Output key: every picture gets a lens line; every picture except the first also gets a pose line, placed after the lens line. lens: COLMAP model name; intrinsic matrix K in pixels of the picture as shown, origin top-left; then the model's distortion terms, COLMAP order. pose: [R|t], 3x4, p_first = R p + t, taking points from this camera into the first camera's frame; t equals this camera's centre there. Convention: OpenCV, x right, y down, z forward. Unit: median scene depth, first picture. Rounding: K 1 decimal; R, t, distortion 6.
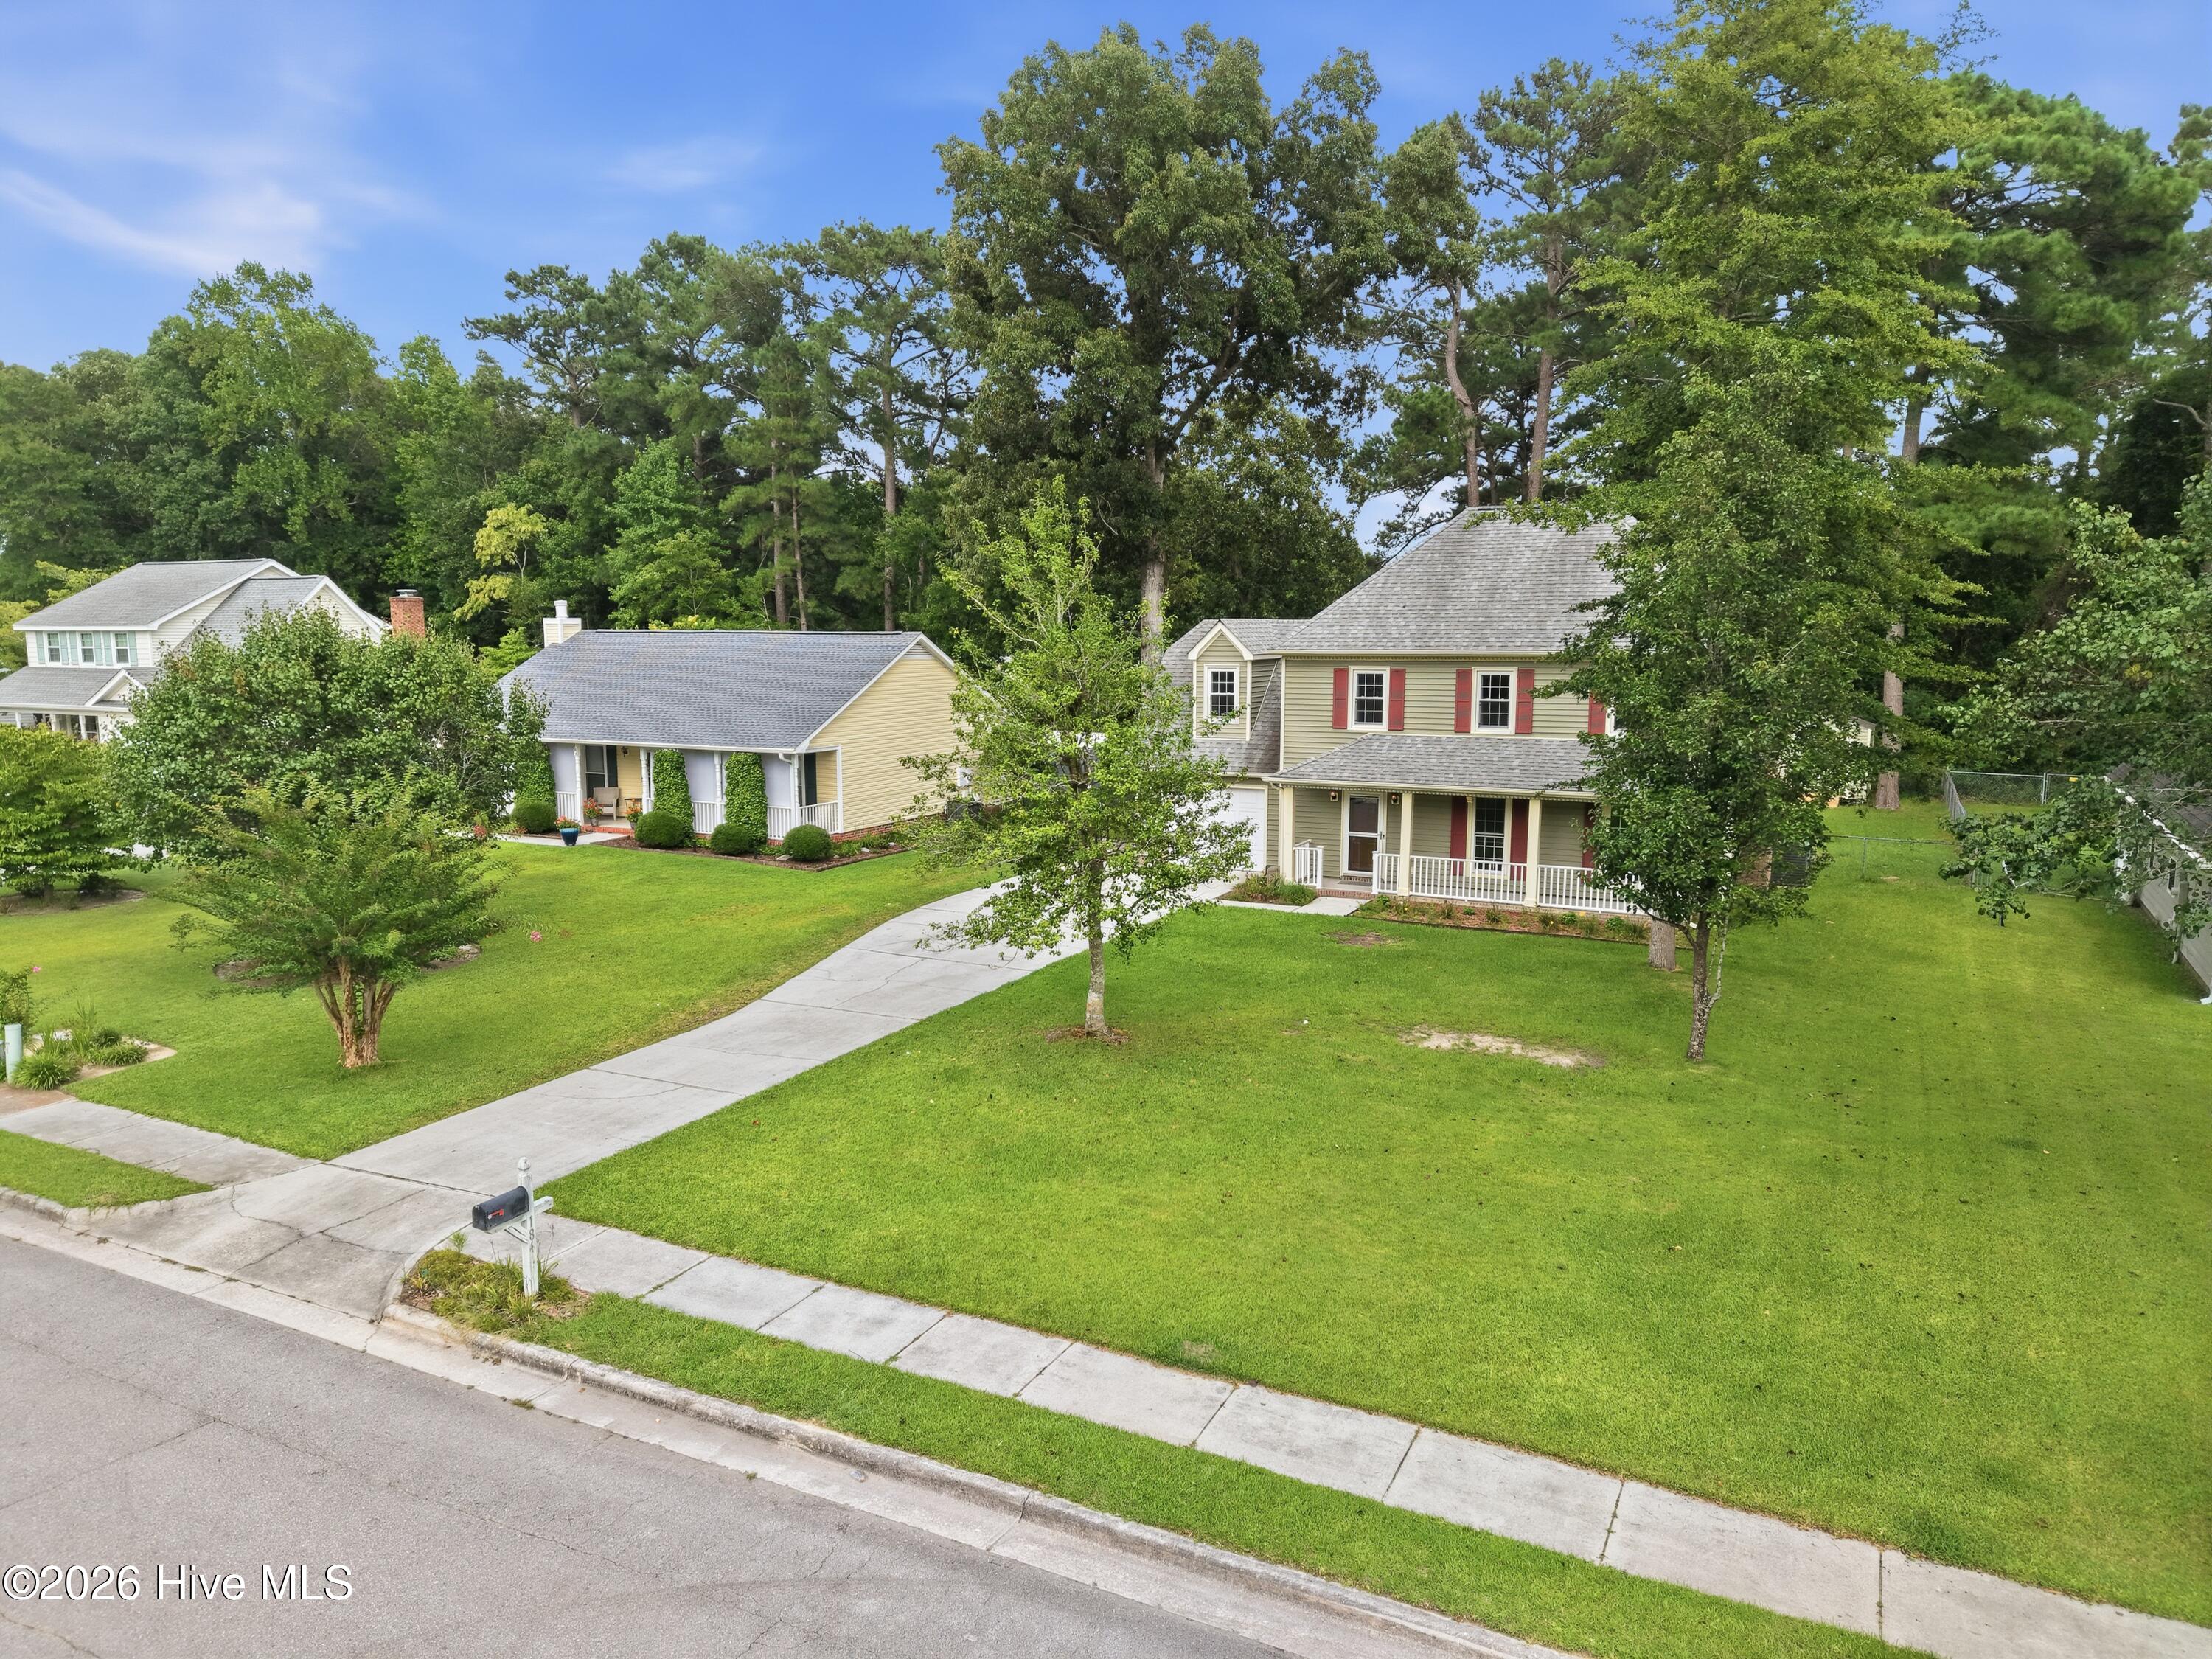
lens RADIAL K [[1467.1, 0, 1109.0], [0, 1467.1, 833.4], [0, 0, 1]] dist [0.066212, -0.083871]
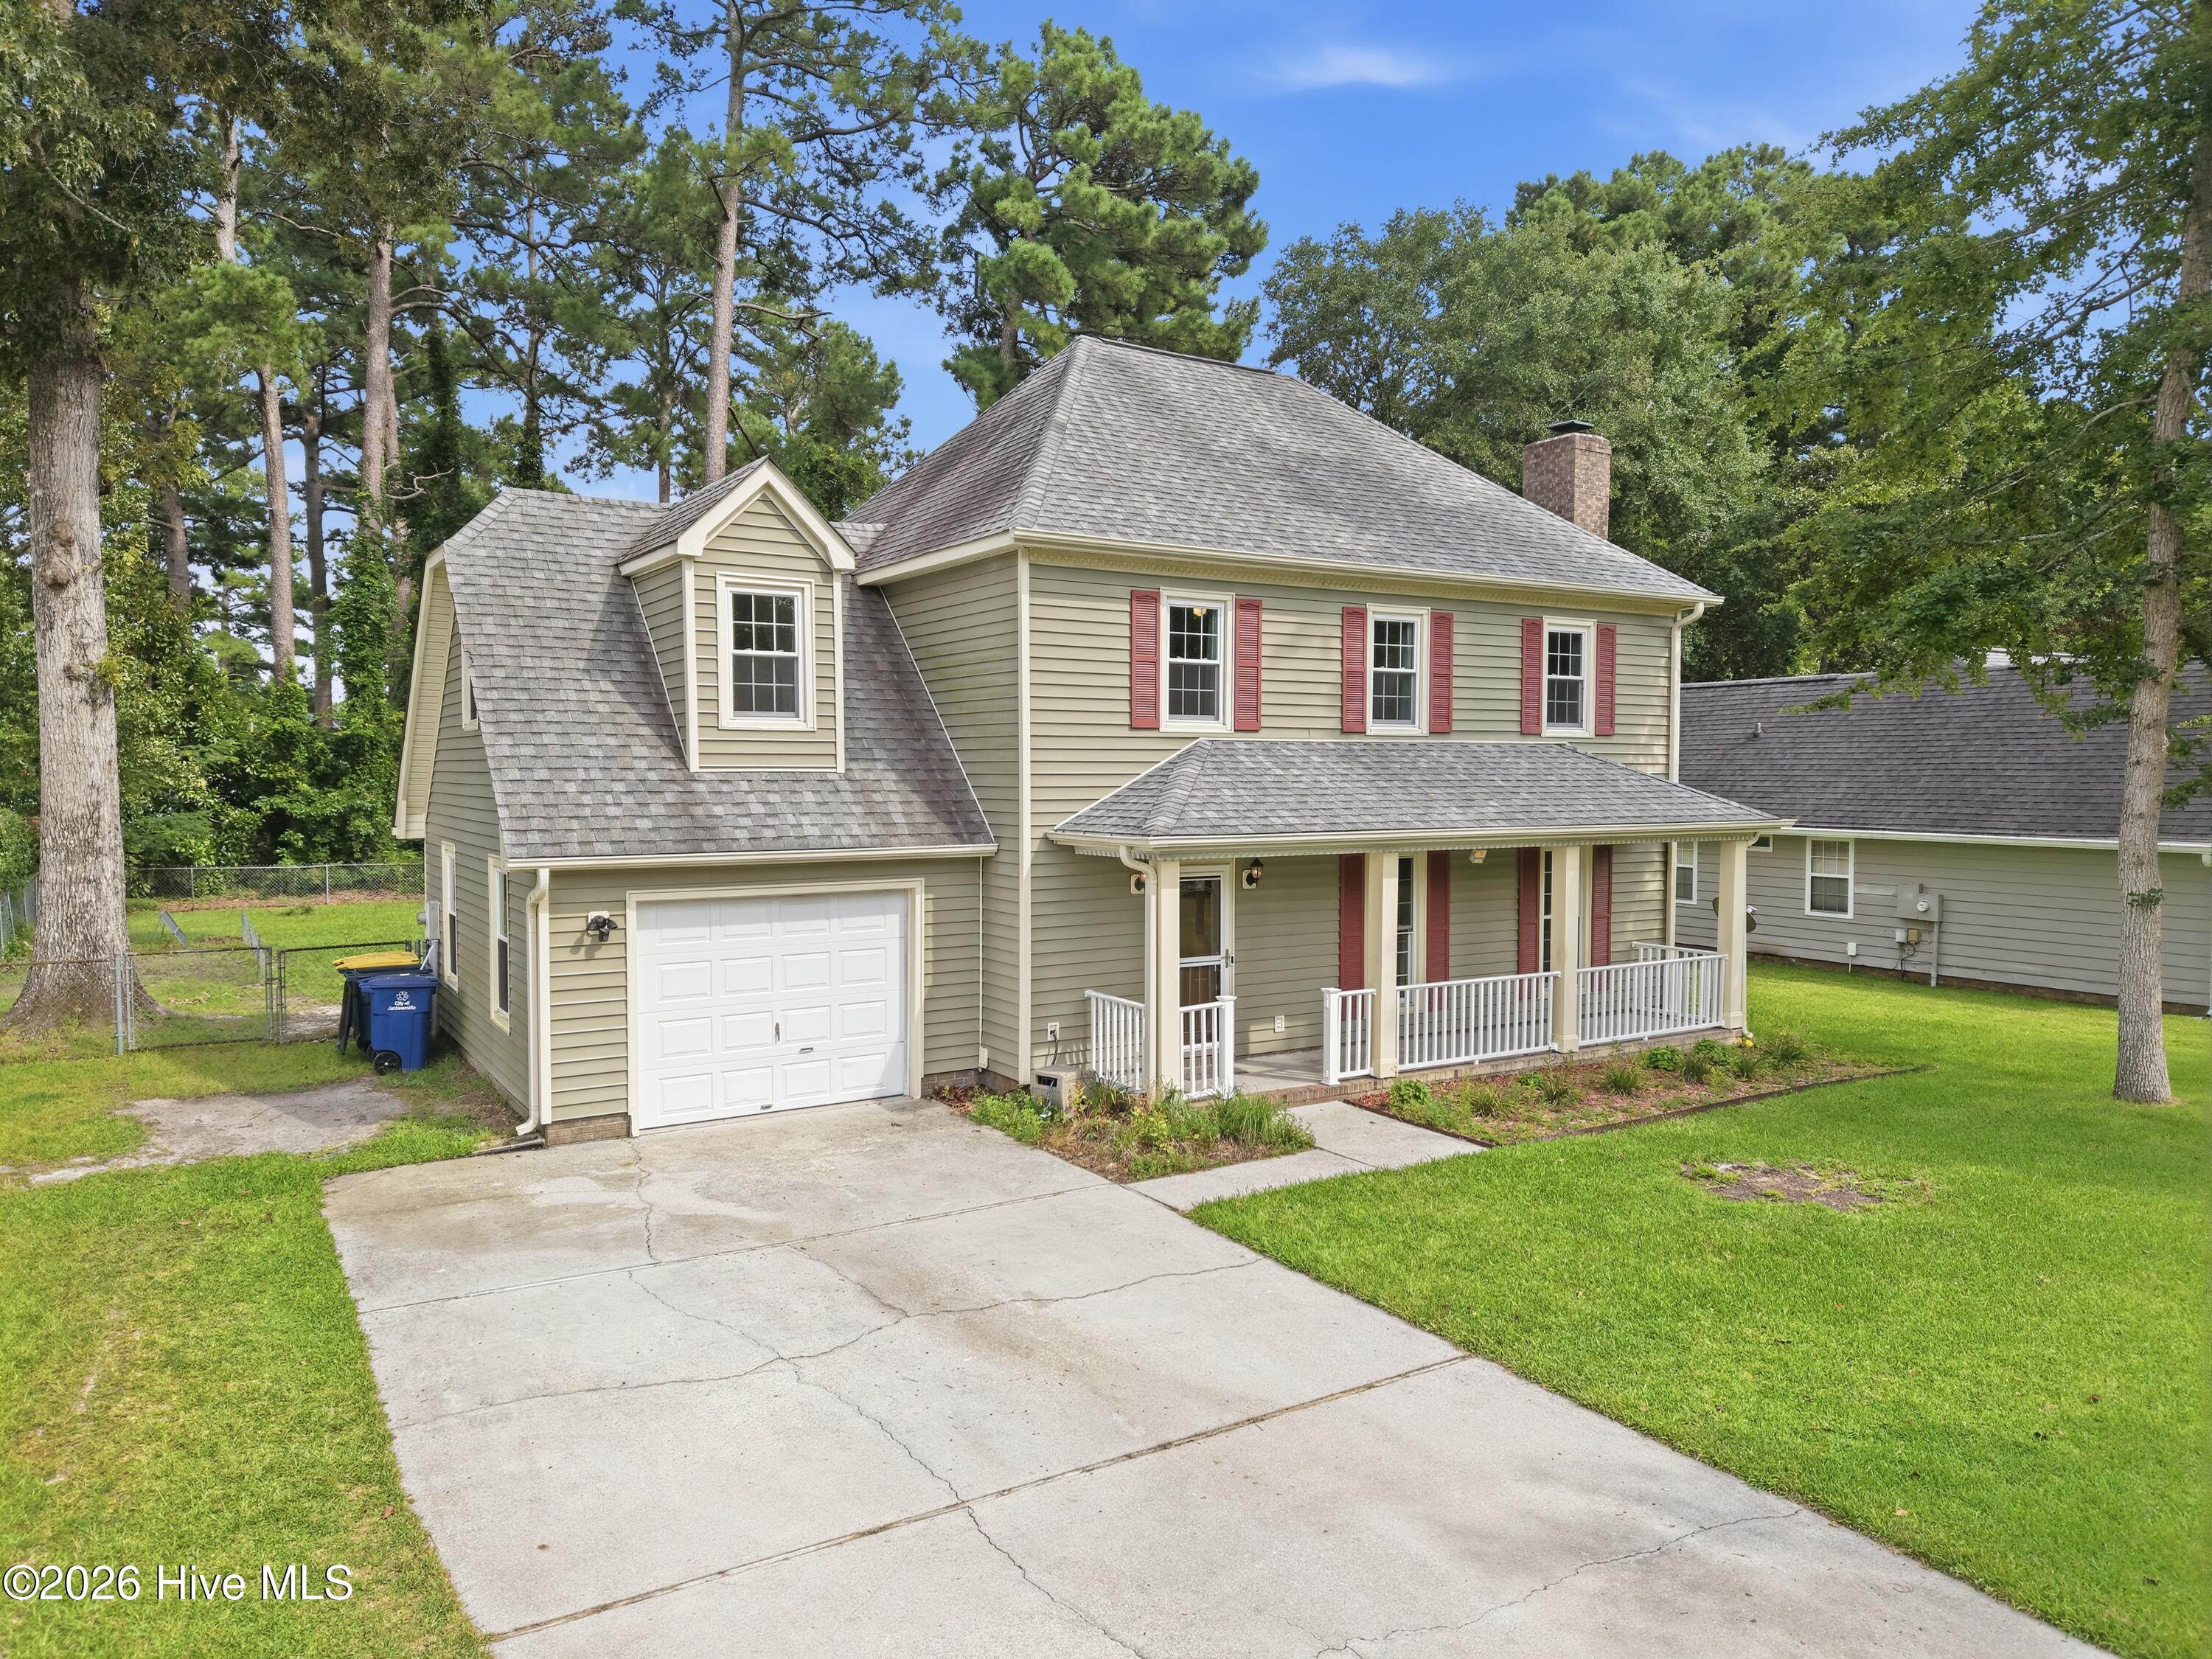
lens RADIAL K [[1467.1, 0, 1109.0], [0, 1467.1, 833.4], [0, 0, 1]] dist [0.066212, -0.083871]
pose [[0.511121, -0.035315, 0.858783, -0.431640], [0.117370, 0.992664, -0.029035, -0.055315], [-0.851457, 0.115636, 0.511516, 1.513773]]
